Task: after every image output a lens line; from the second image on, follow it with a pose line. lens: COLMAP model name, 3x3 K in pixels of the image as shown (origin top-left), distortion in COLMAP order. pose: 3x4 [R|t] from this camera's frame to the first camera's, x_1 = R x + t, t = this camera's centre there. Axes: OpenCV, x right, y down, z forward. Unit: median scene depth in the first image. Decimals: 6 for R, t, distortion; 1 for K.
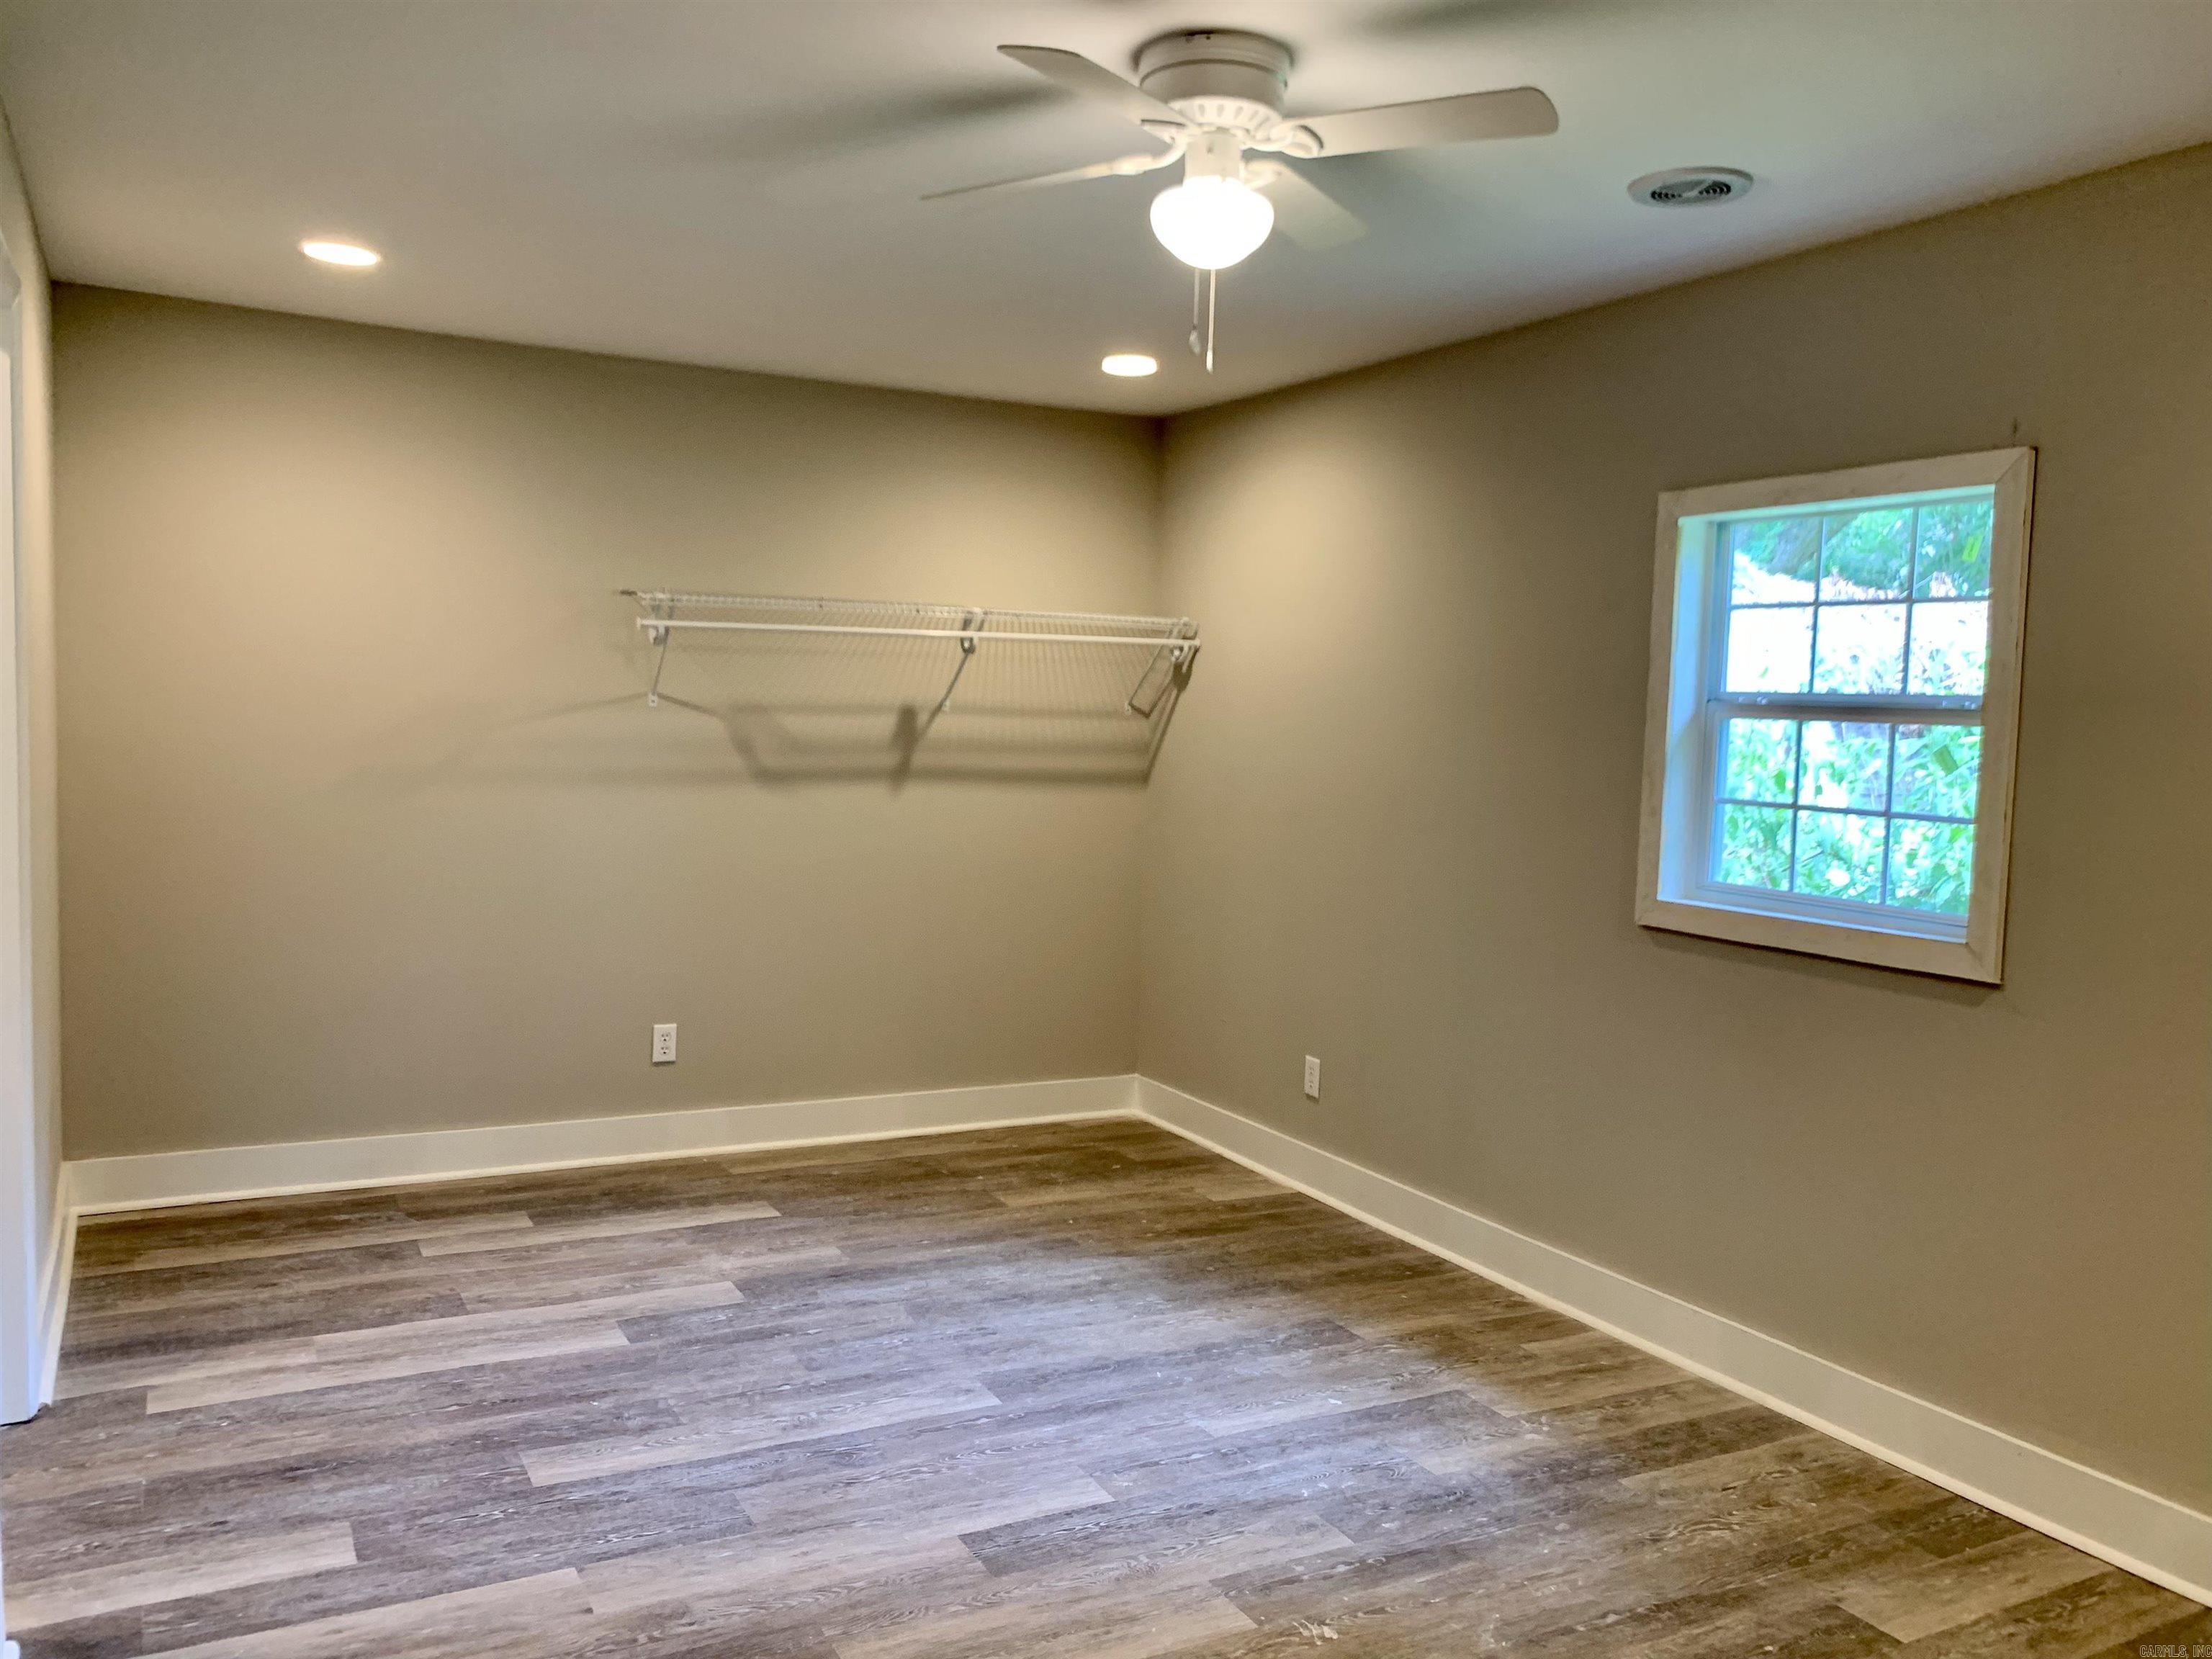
lens RADIAL K [[1697.5, 0, 1091.5], [0, 1697.5, 828.8], [0, 0, 1]] dist [-0.002970, -0.000163]
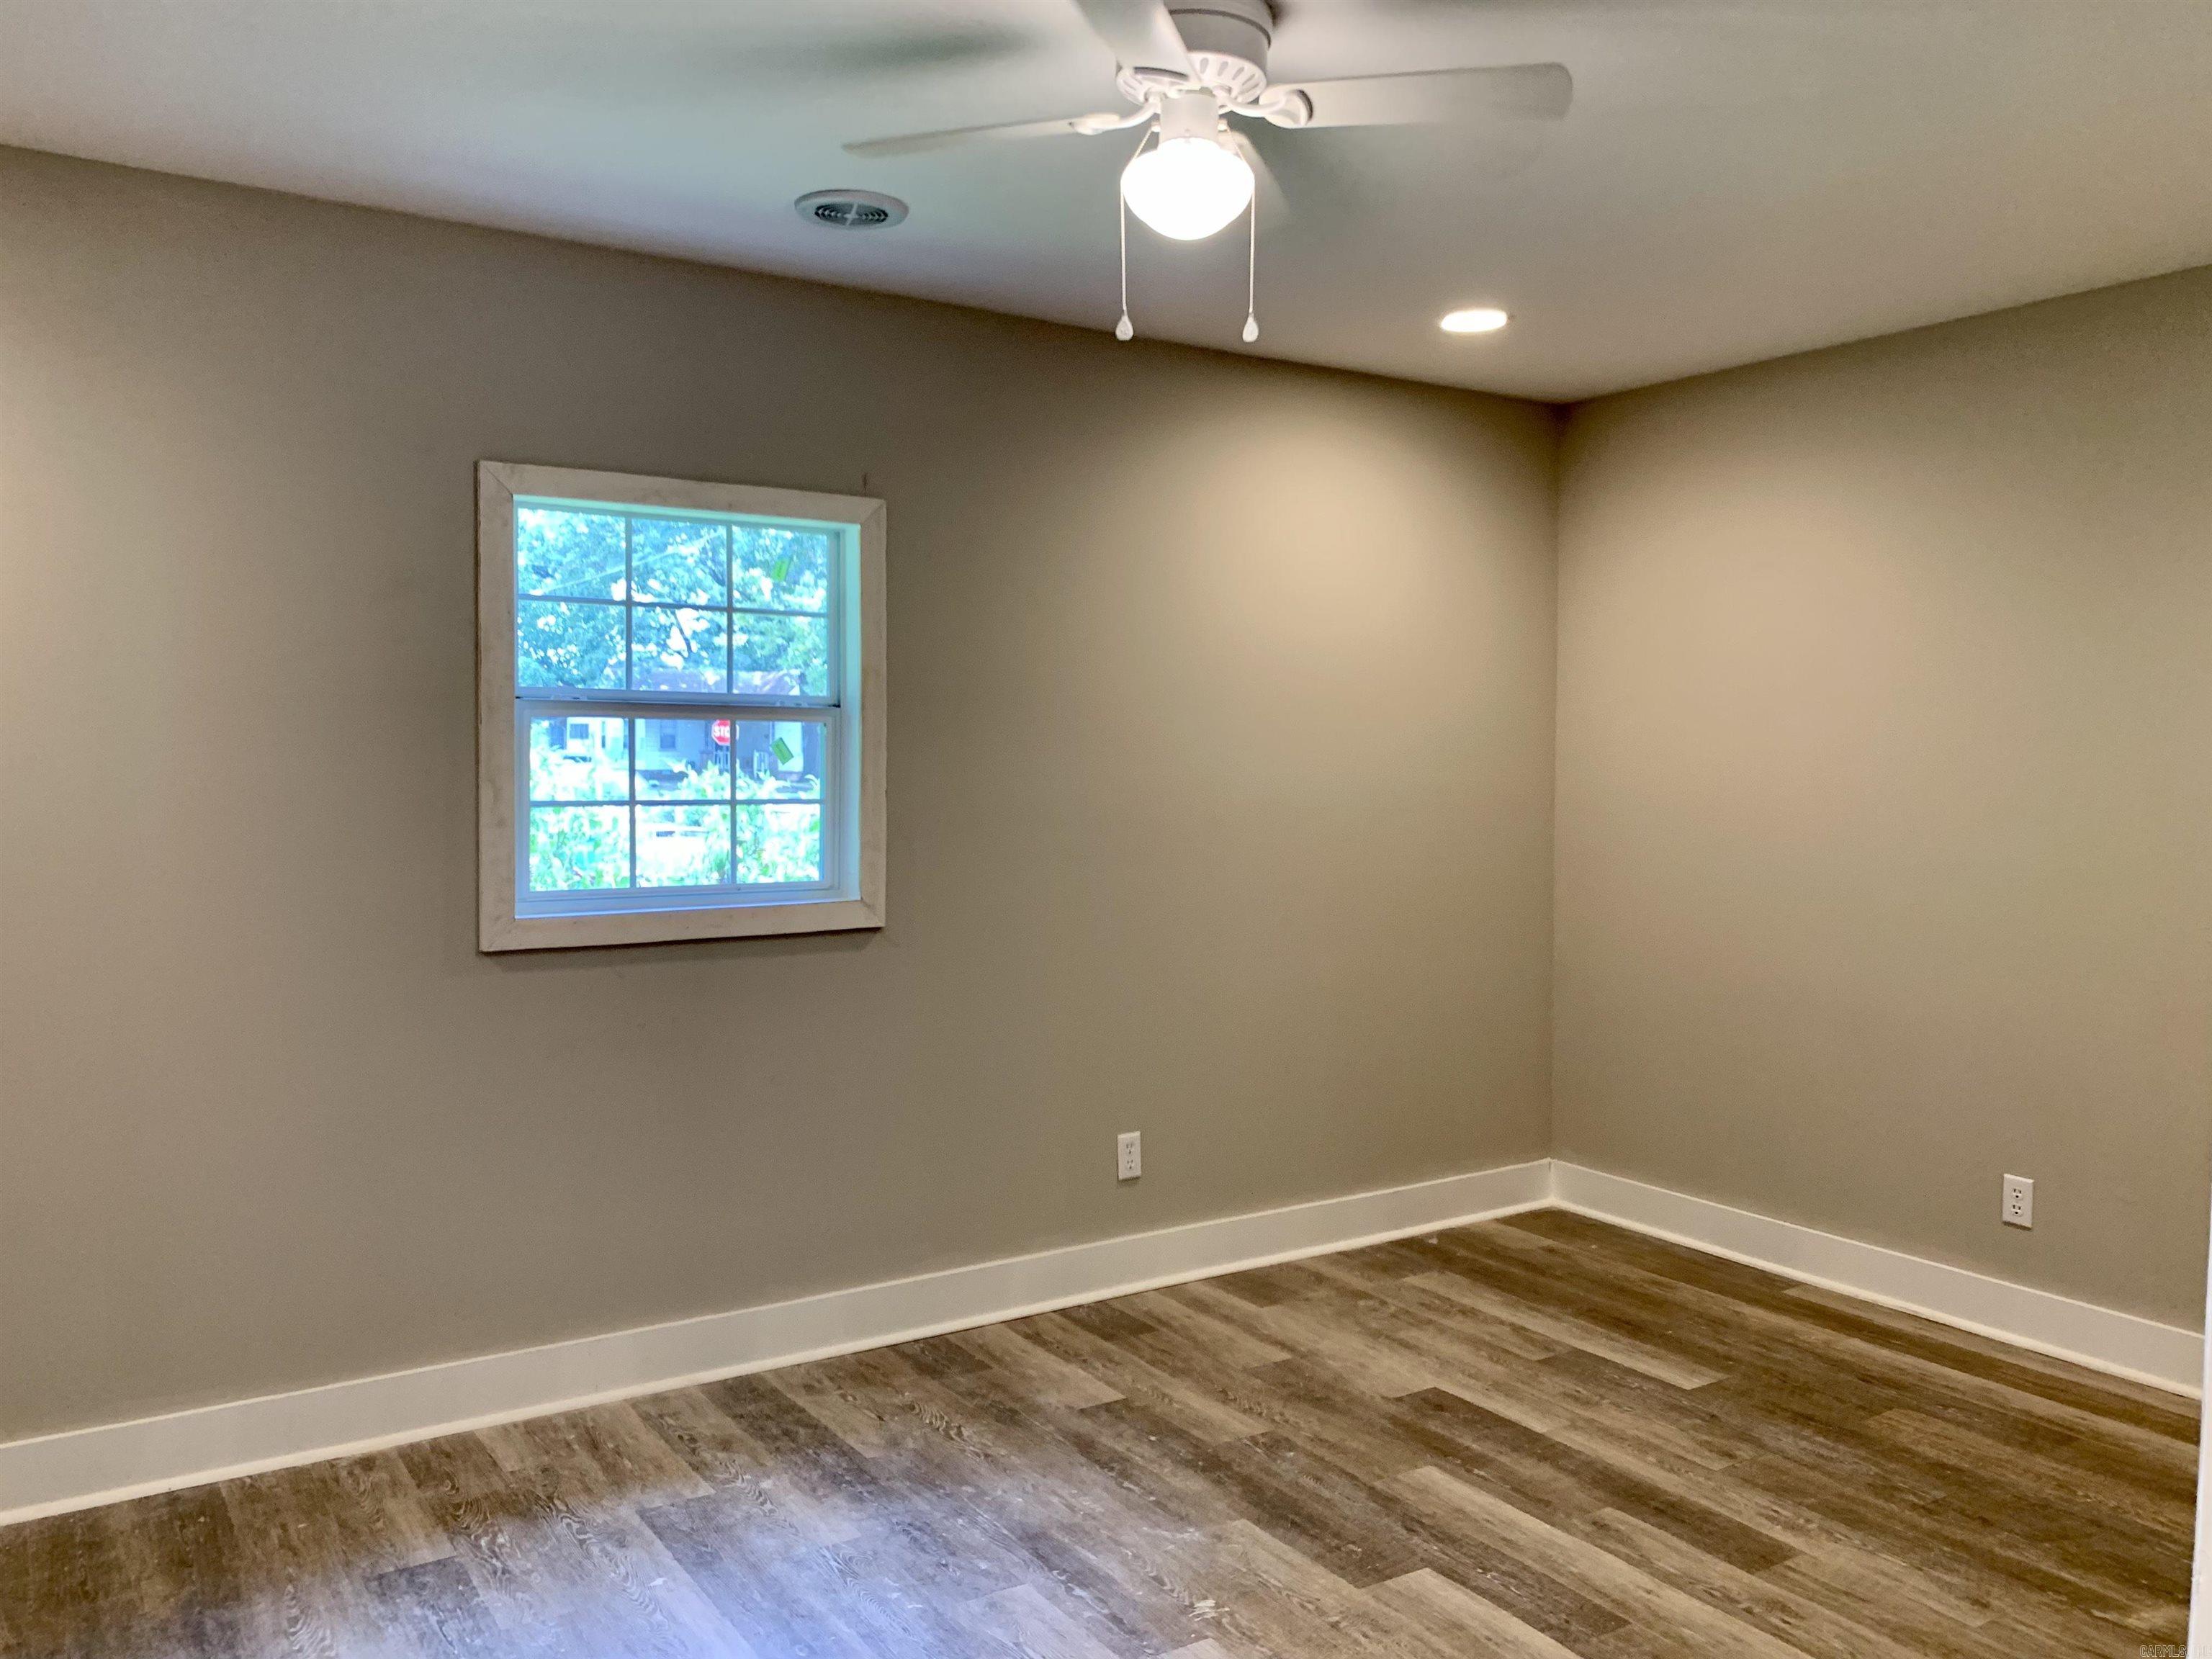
lens RADIAL K [[1697.5, 0, 1094.0], [0, 1697.5, 818.2], [0, 0, 1]] dist [-0.002970, -0.000163]
pose [[-0.070896, -0.067517, 0.995196, -0.658423], [0.070831, 0.994847, 0.072539, -0.062351], [-0.994966, 0.075634, -0.065748, 0.853605]]
